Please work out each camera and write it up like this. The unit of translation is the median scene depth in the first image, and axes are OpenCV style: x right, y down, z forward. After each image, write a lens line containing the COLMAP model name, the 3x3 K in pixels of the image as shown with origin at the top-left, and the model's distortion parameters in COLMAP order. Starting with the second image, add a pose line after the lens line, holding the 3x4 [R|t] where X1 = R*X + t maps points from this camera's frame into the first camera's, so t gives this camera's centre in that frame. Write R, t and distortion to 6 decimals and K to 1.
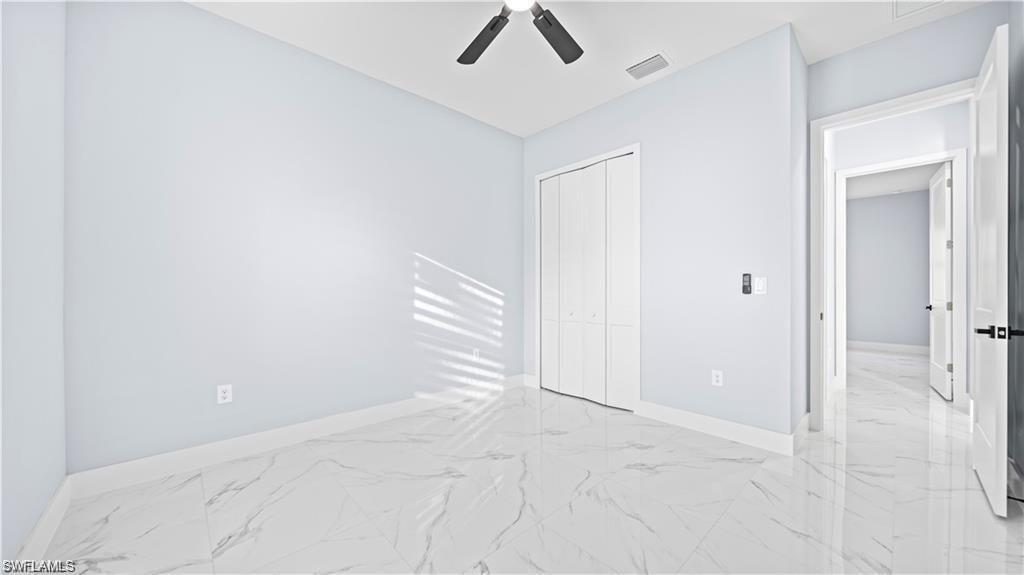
lens RADIAL K [[361.9, 0, 512.0], [0, 361.9, 287.5], [0, 0, 1]] dist [-0.001468, -0.000201]
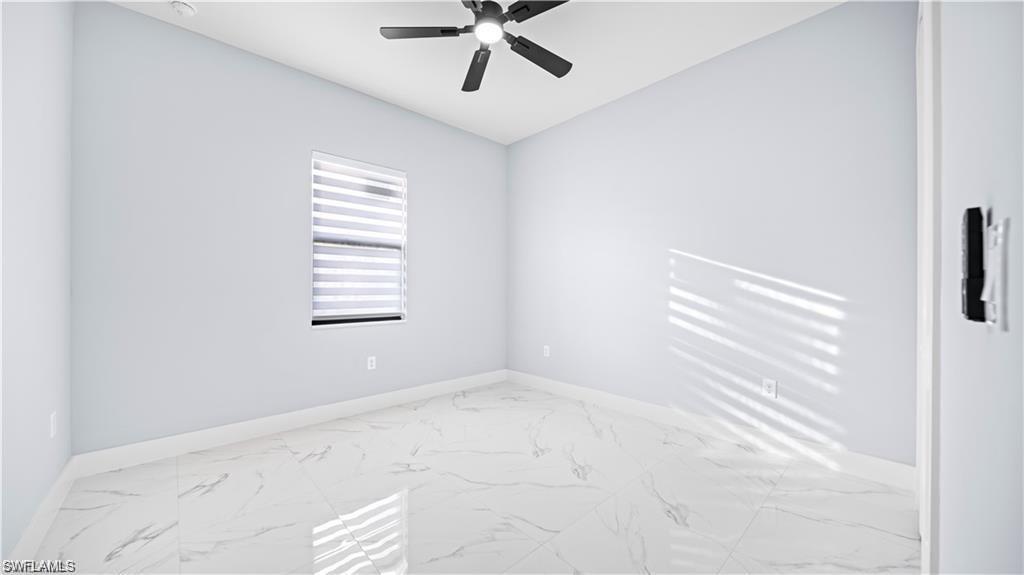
lens RADIAL K [[361.9, 0, 512.0], [0, 361.9, 287.5], [0, 0, 1]] dist [-0.001468, -0.000201]
pose [[0.001538, -0.001172, -0.999998, 0.602210], [0.004788, 0.999988, -0.001164, -0.000690], [0.999987, -0.004786, 0.001544, 0.563223]]
